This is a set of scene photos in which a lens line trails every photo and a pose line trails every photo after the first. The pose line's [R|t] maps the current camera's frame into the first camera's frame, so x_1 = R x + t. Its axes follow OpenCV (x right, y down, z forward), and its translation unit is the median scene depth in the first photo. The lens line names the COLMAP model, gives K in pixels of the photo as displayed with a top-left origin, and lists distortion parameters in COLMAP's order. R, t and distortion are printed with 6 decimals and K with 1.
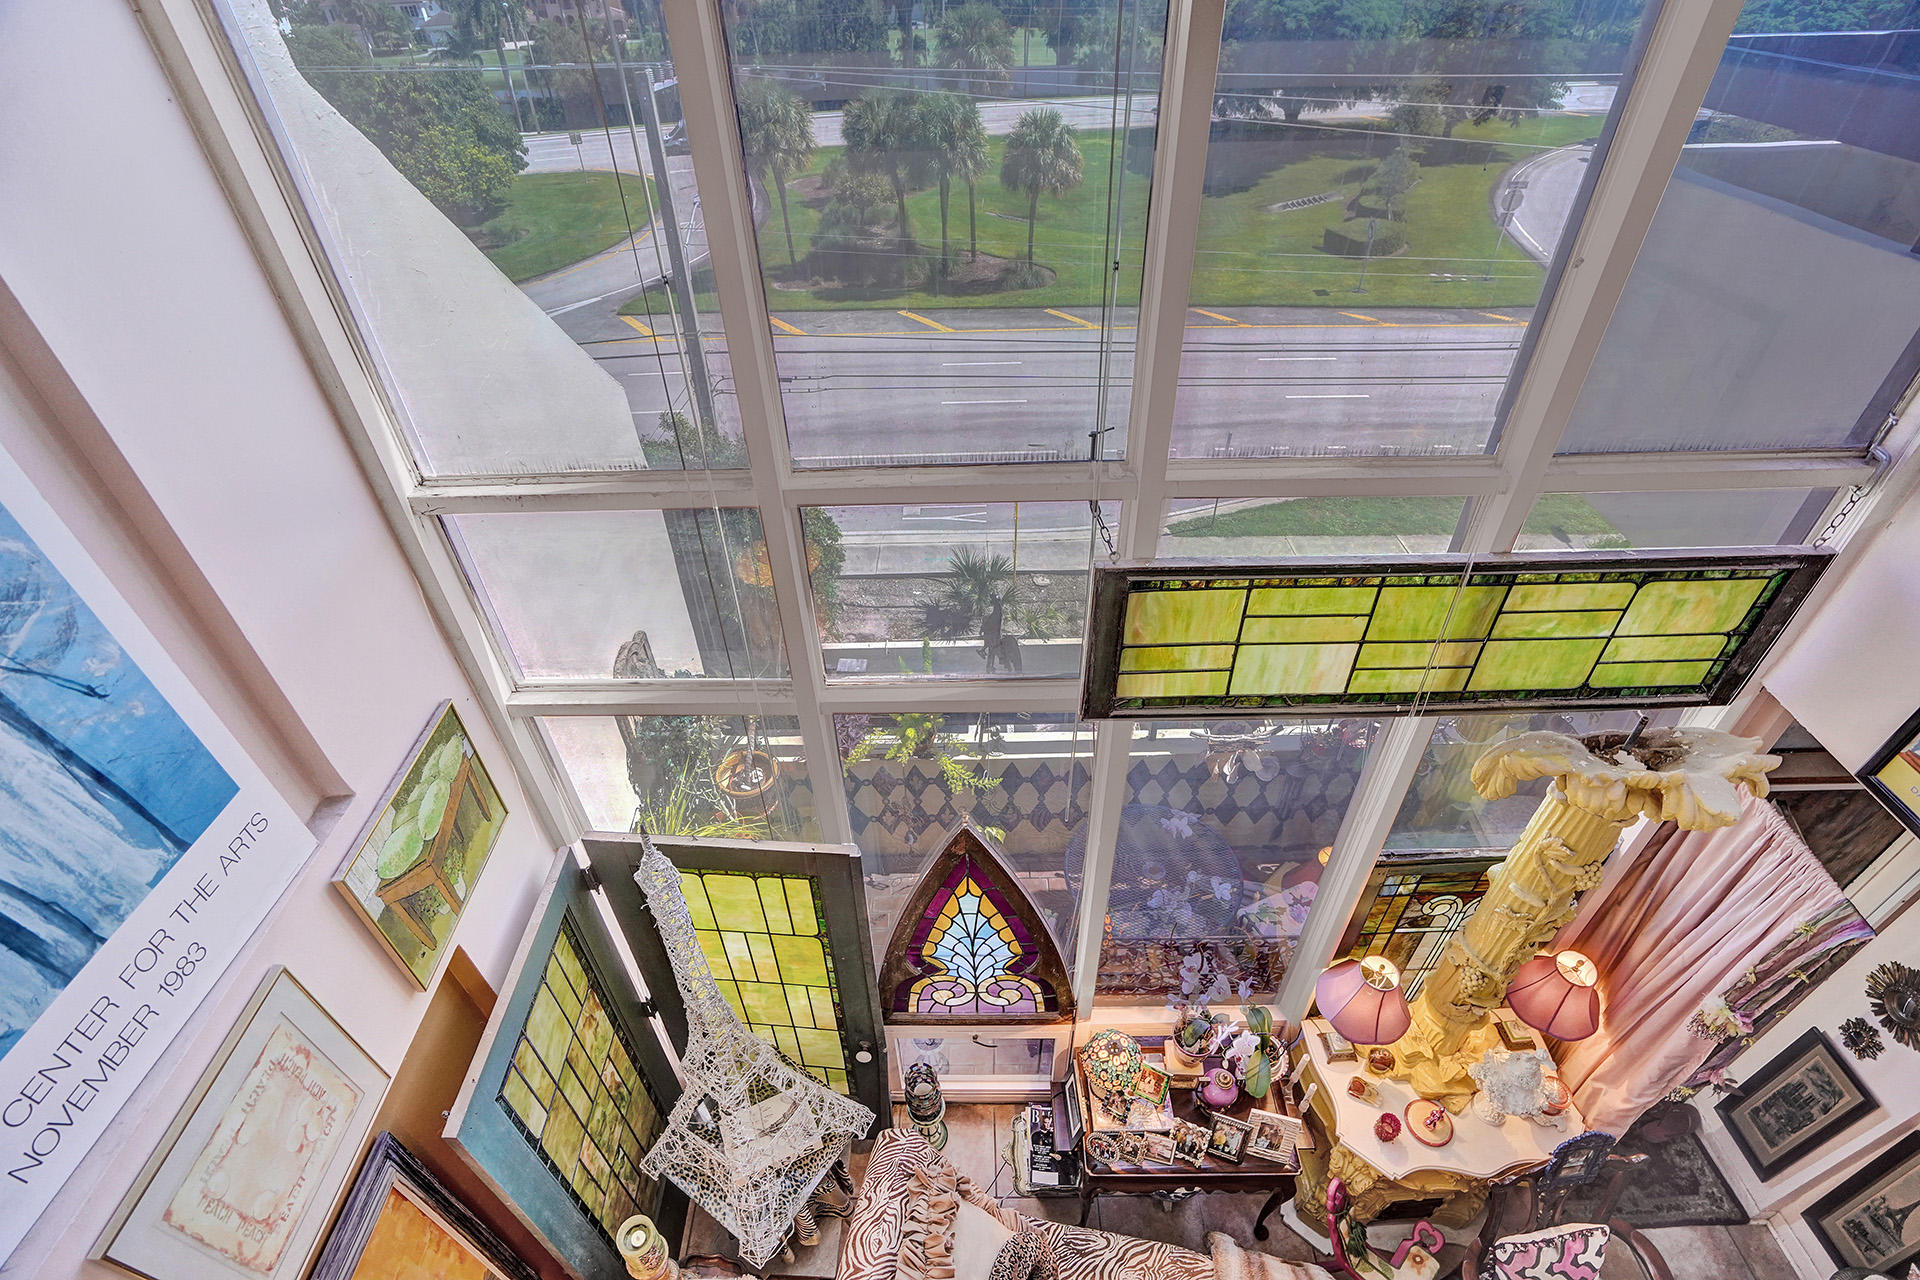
lens RADIAL K [[893.2, 0, 951.1], [0, 893.2, 643.1], [0, 0, 1]] dist [-0.063170, 0.024339]
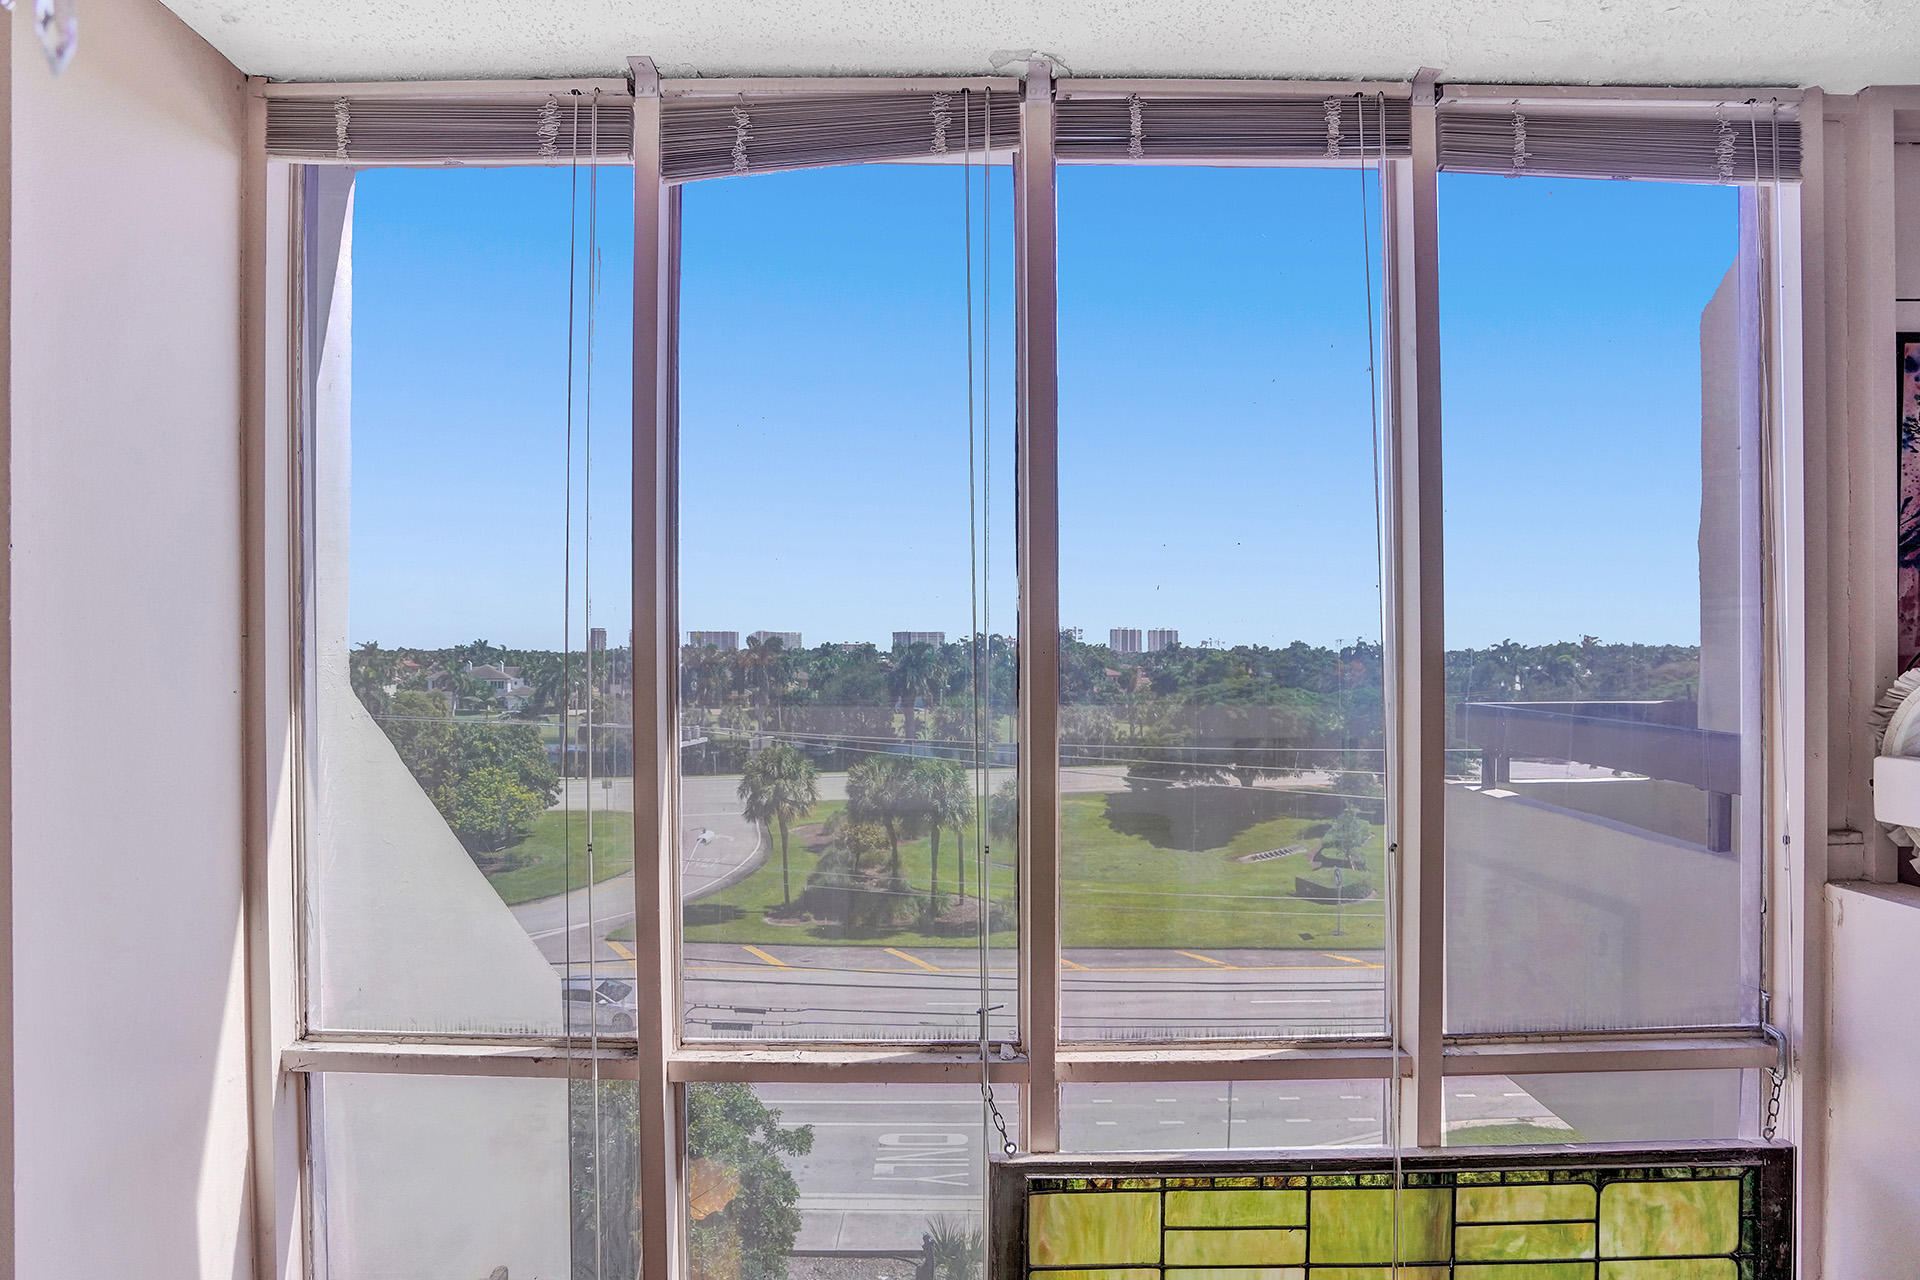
lens RADIAL K [[903.4, 0, 953.6], [0, 903.4, 650.5], [0, 0, 1]] dist [-0.065919, 0.027716]
pose [[0.999682, 0.025157, 0.001677, 0.050569], [-0.018406, 0.773613, -0.633391, 0.040643], [-0.017232, 0.633159, 0.773830, -0.020579]]
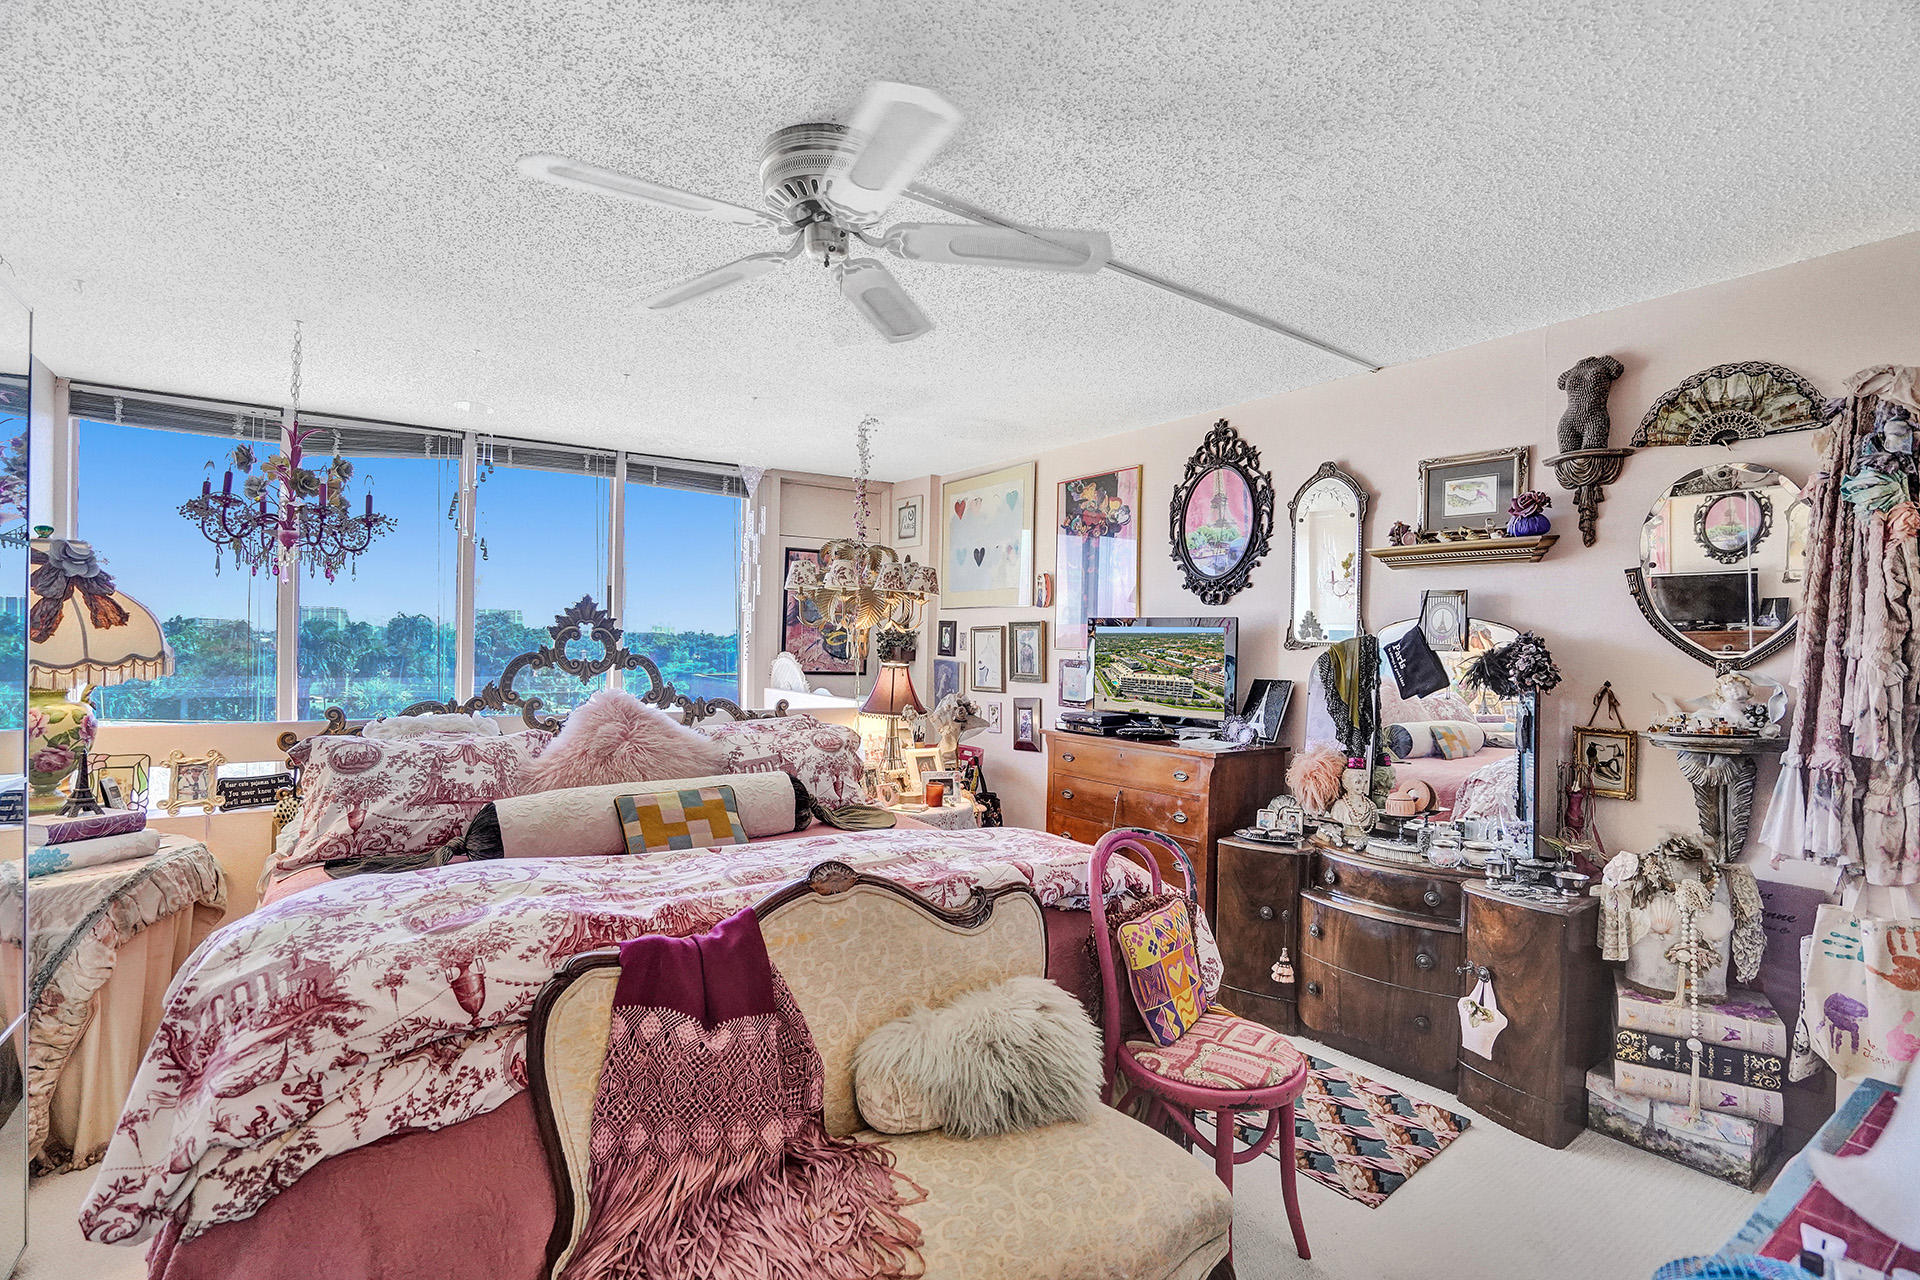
lens RADIAL K [[893.2, 0, 951.1], [0, 893.2, 643.1], [0, 0, 1]] dist [-0.063170, 0.024339]
pose [[0.825936, 0.037430, 0.562520, -0.328537], [0.326970, 0.781033, -0.532051, 2.599420], [-0.459261, 0.623367, 0.632845, -3.319063]]
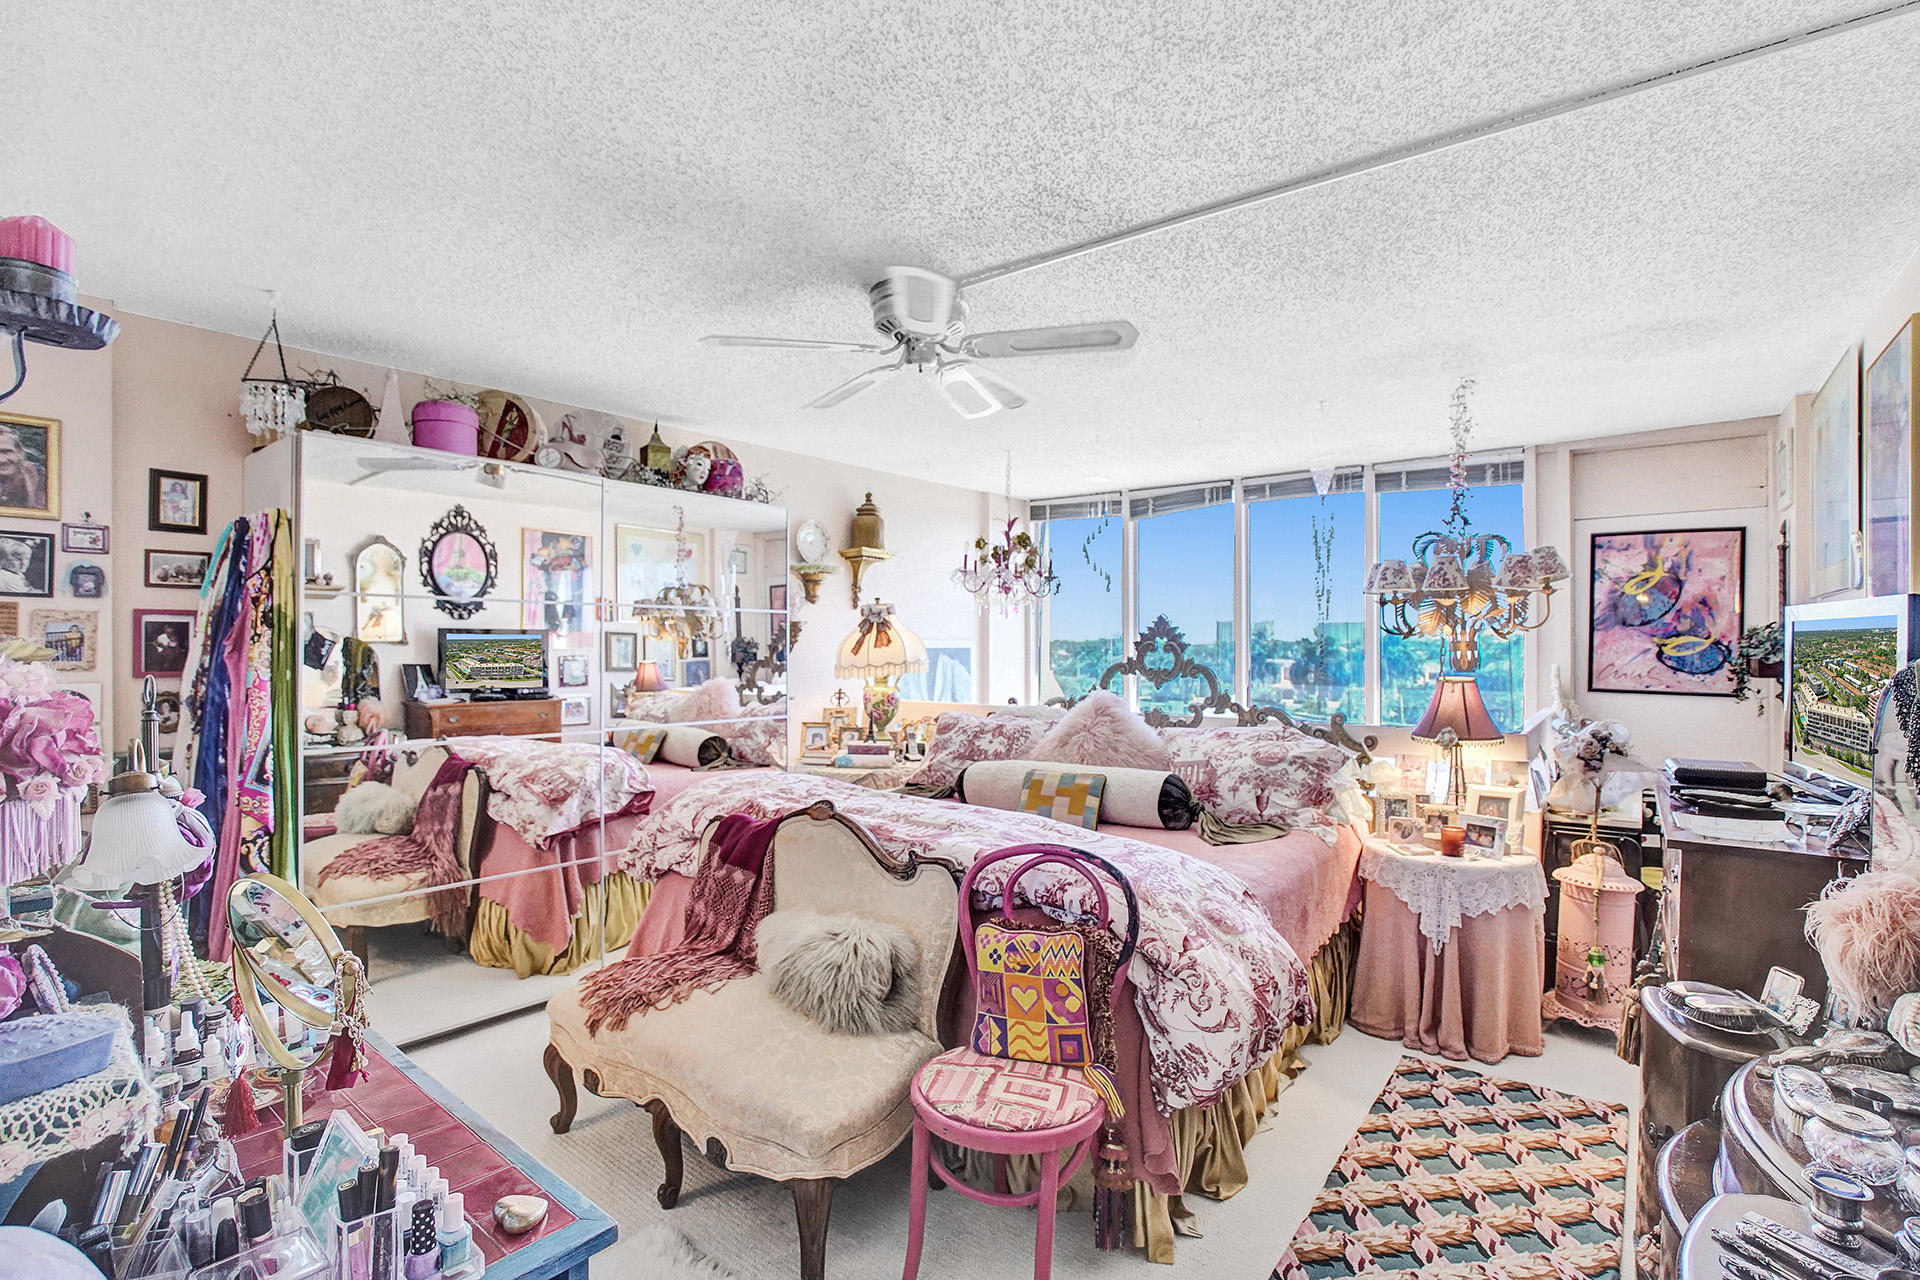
lens RADIAL K [[893.2, 0, 951.1], [0, 893.2, 643.1], [0, 0, 1]] dist [-0.063170, 0.024339]
pose [[0.780645, 0.024150, -0.624508, 2.738856], [-0.409462, 0.774683, -0.481878, 2.691296], [0.472159, 0.631888, 0.614641, -3.595507]]
